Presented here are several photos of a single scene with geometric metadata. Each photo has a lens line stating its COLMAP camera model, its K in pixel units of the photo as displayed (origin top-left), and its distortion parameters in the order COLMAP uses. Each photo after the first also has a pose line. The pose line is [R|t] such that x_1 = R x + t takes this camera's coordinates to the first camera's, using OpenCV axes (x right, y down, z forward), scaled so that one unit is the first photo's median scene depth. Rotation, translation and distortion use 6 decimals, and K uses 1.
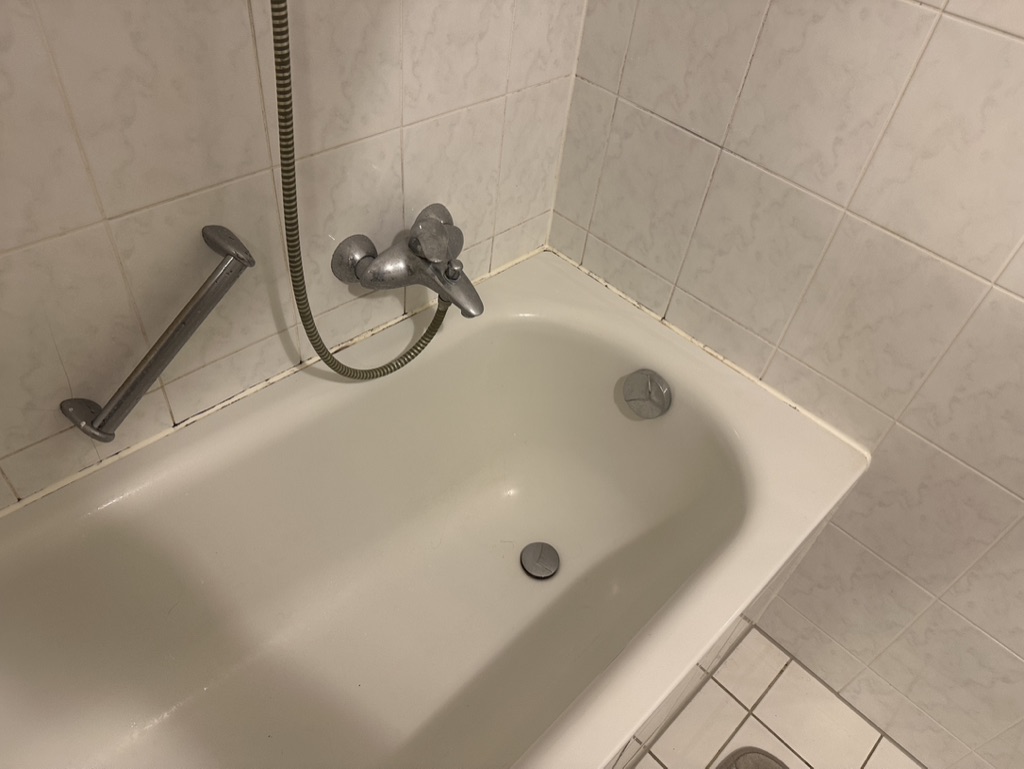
lens RADIAL K [[734.0, 0, 507.6], [0, 734.0, 392.6], [0, 0, 1]] dist [0.062748, -0.009209]
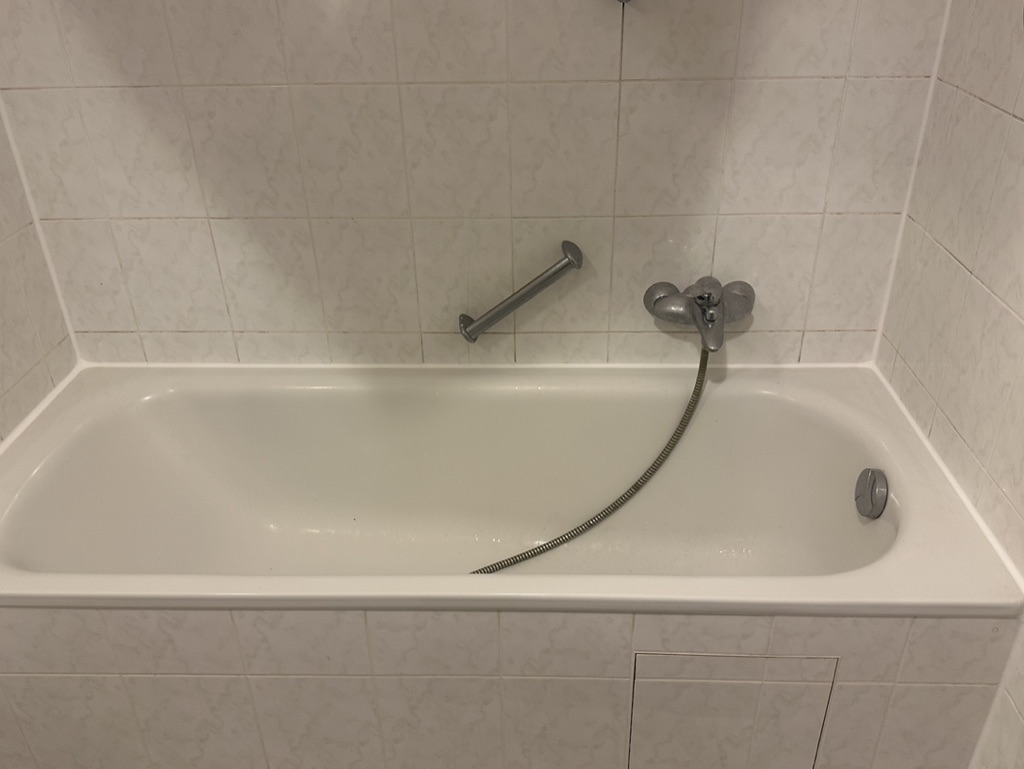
lens RADIAL K [[872.1, 0, 513.2], [0, 872.1, 382.9], [0, 0, 1]] dist [0.114417, -0.020189]
pose [[0.690078, 0.262809, -0.674332, 0.731547], [-0.452680, 0.883718, -0.118837, 0.273922], [0.564689, 0.387264, 0.728803, -0.291354]]
